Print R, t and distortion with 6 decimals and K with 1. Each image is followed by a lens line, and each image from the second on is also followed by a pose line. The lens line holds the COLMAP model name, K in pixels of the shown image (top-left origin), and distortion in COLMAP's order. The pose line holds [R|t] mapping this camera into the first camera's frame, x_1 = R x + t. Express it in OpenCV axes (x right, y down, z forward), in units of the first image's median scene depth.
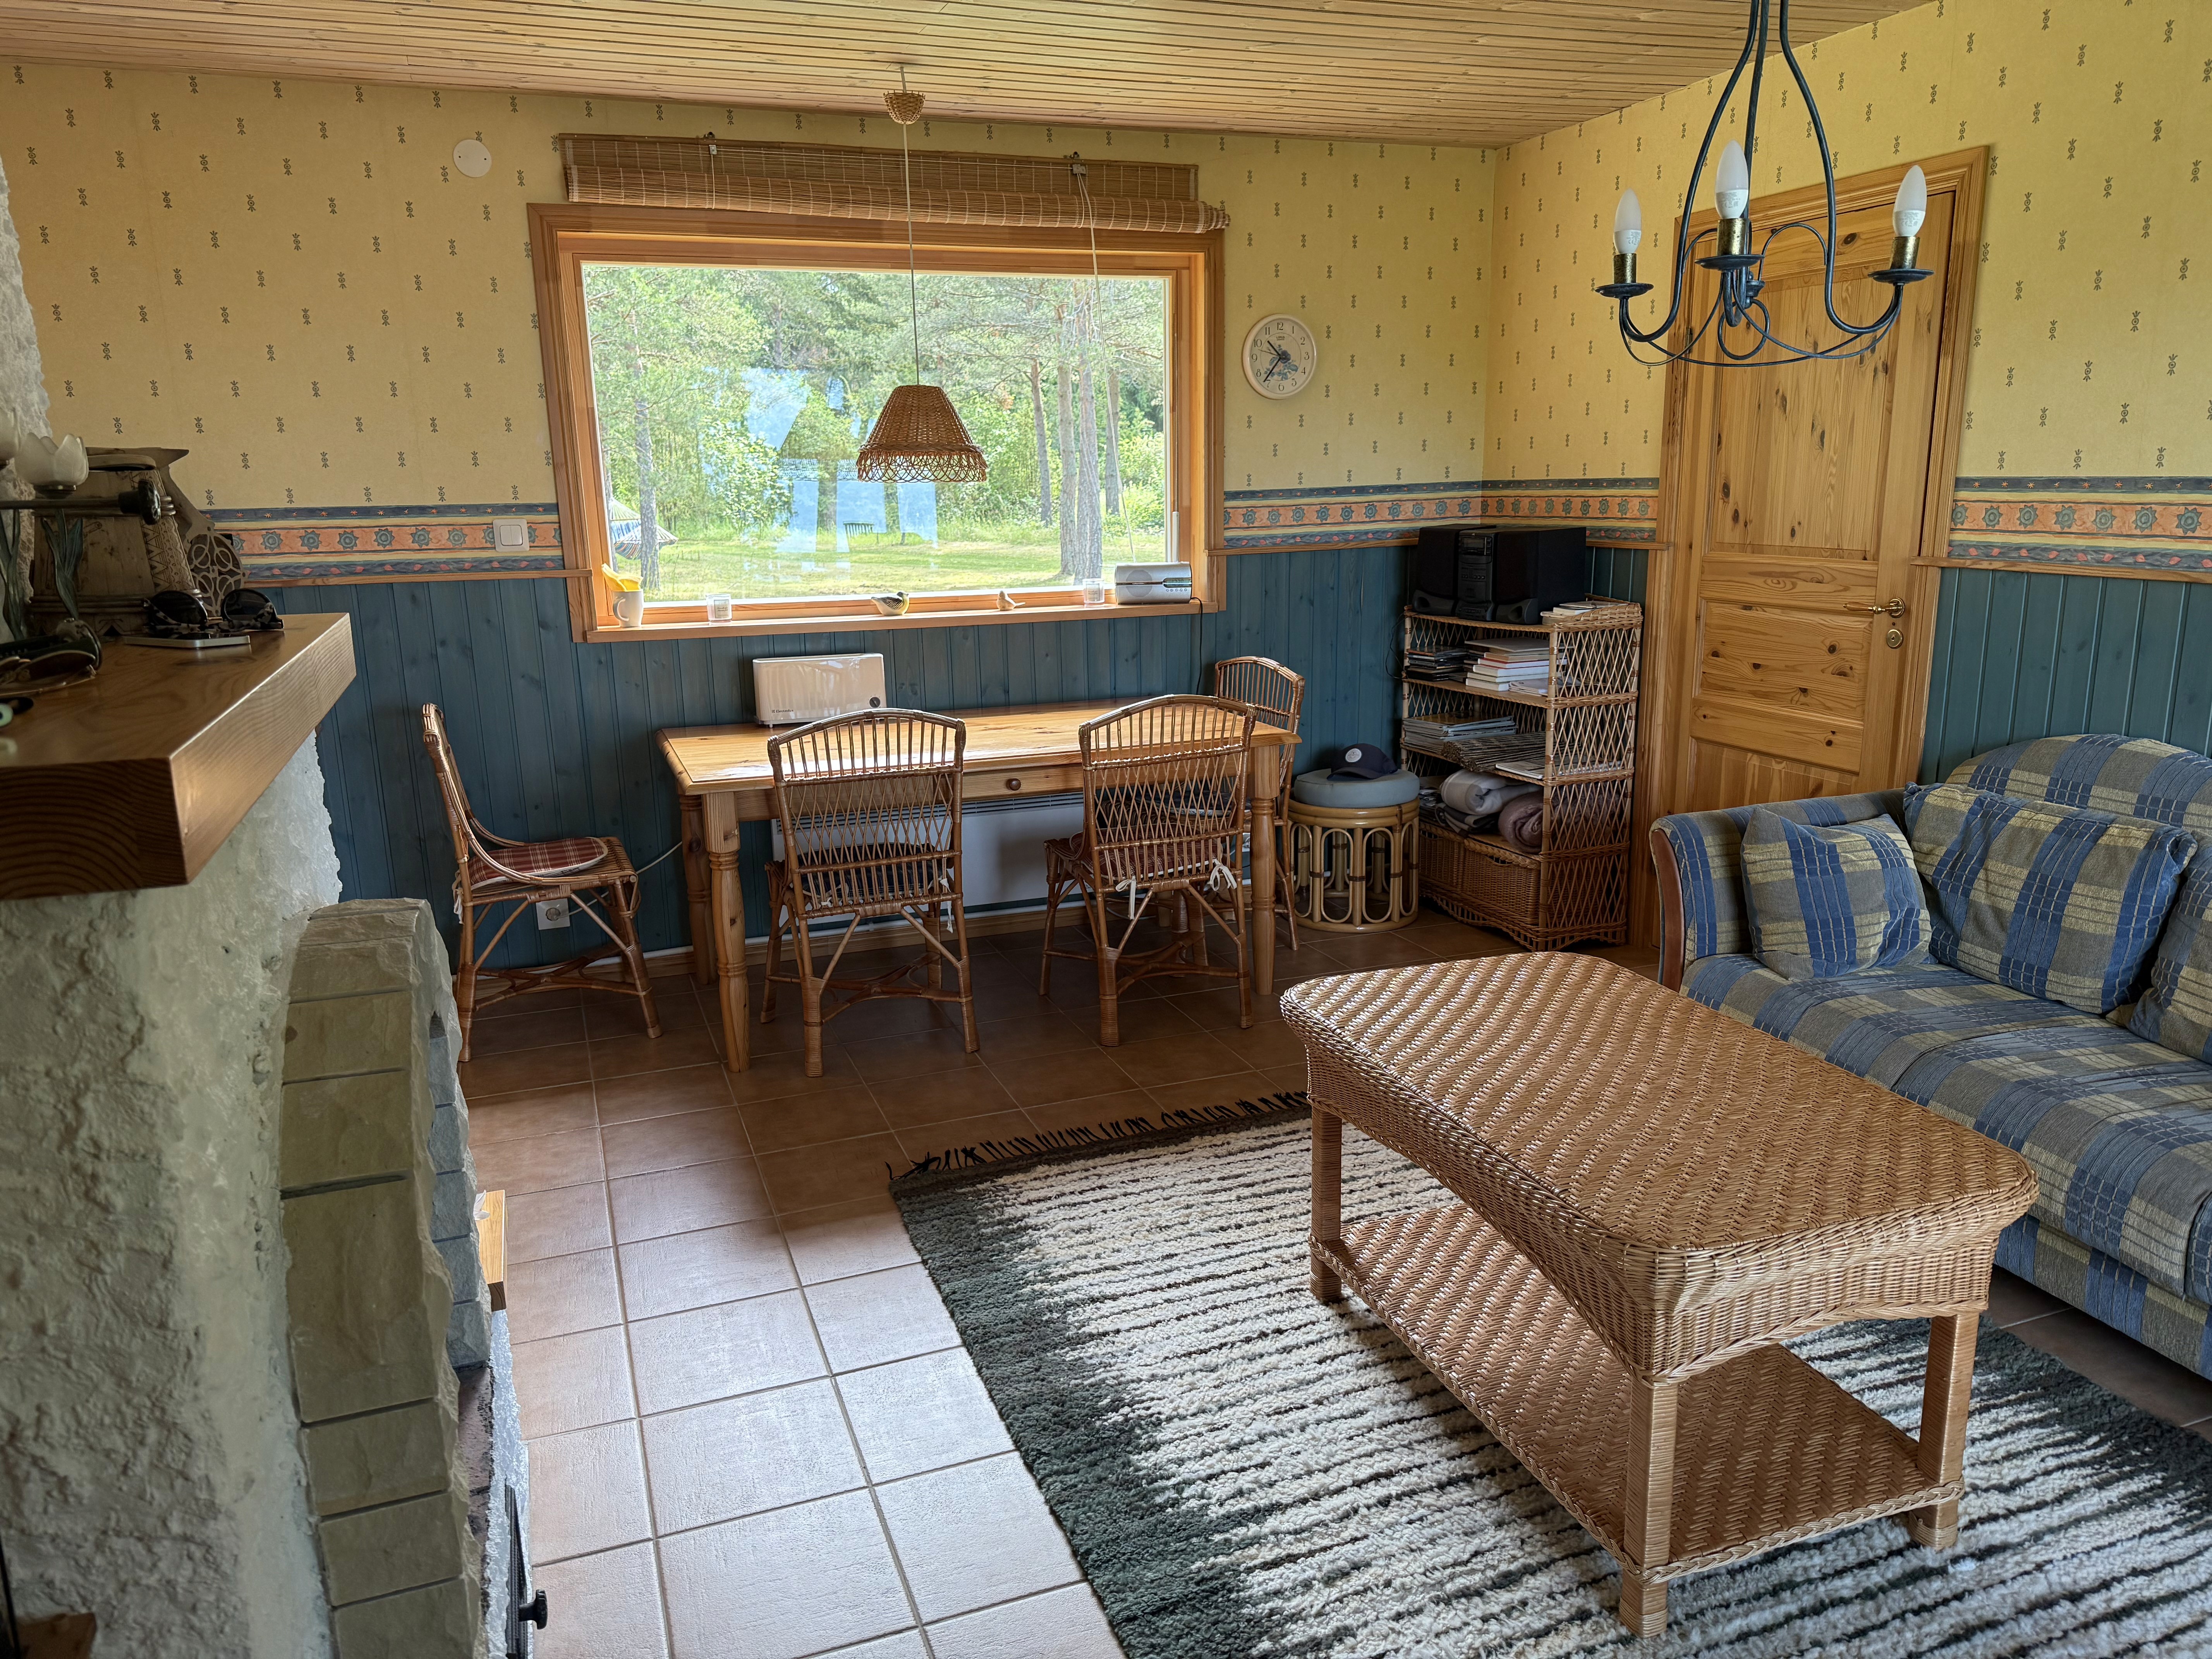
lens RADIAL K [[1568.0, 0, 1106.0], [0, 1568.0, 829.5], [0, 0, 1]] dist [0.053706, -0.058813]
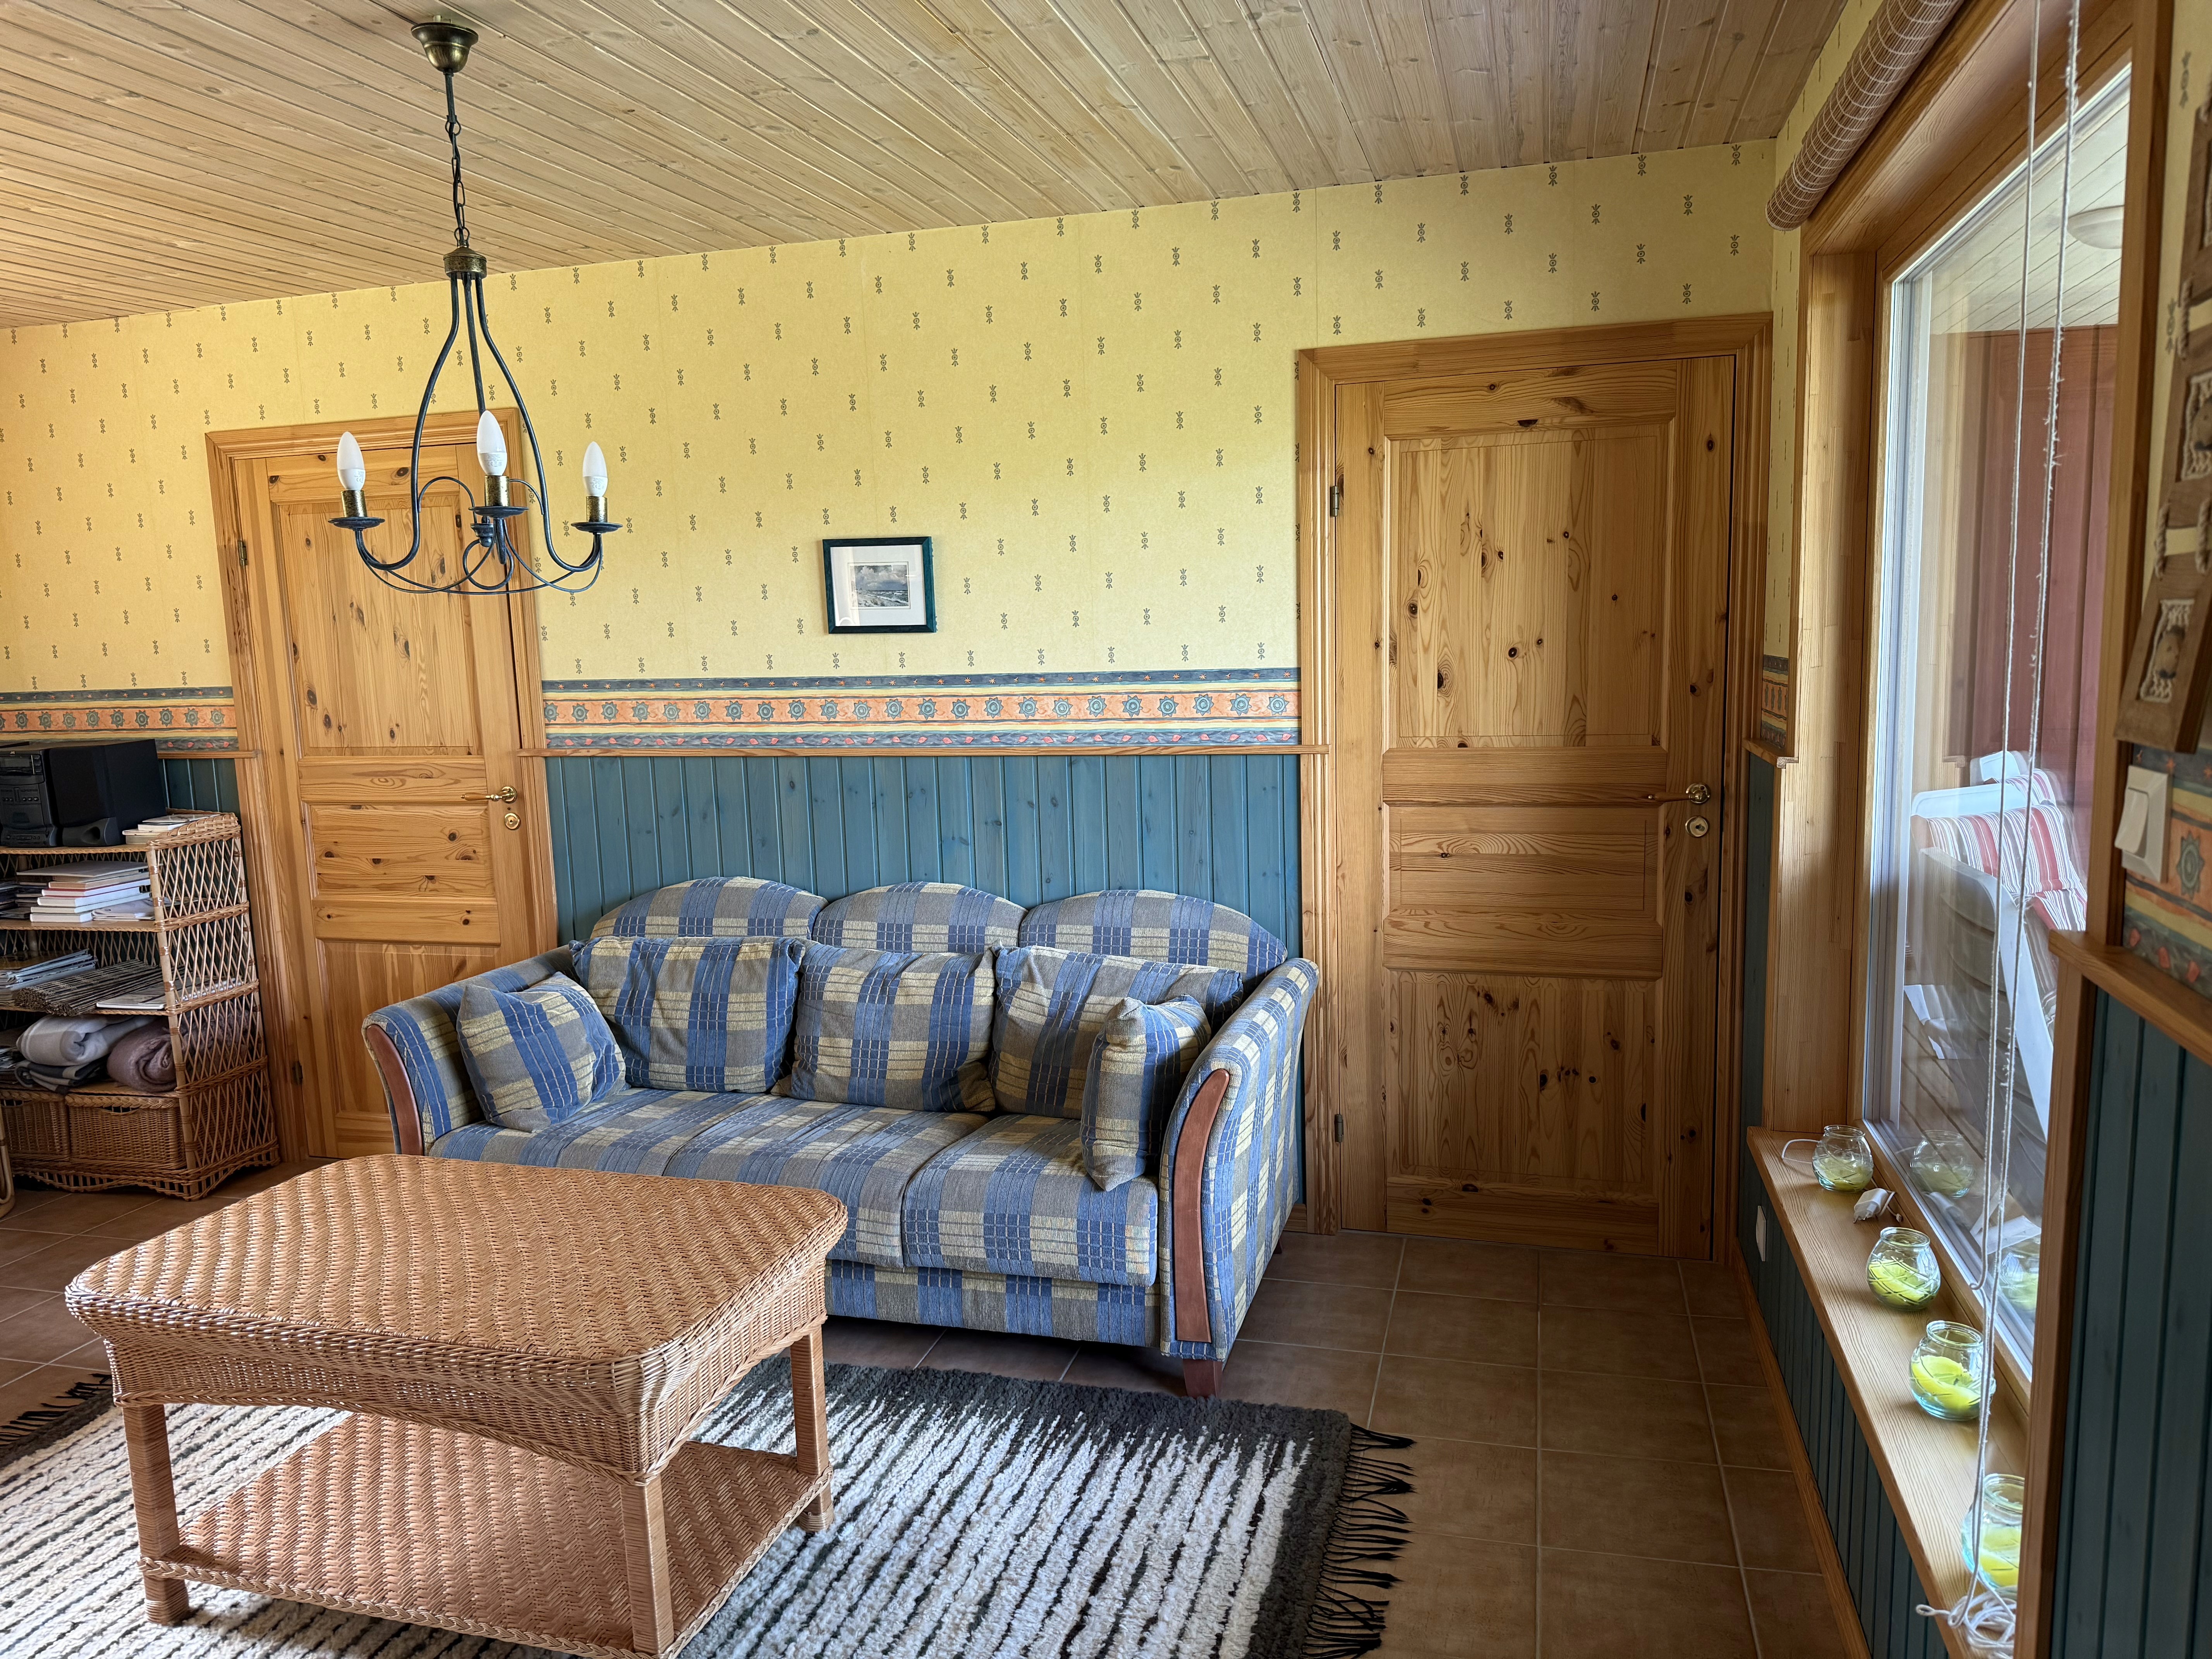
lens RADIAL K [[1568.0, 0, 1106.0], [0, 1568.0, 829.5], [0, 0, 1]] dist [0.053706, -0.058813]
pose [[0.589401, -0.104002, 0.801118, -0.187680], [0.199699, 0.979658, -0.019743, -0.009685], [-0.782768, 0.171619, 0.598181, -0.004648]]
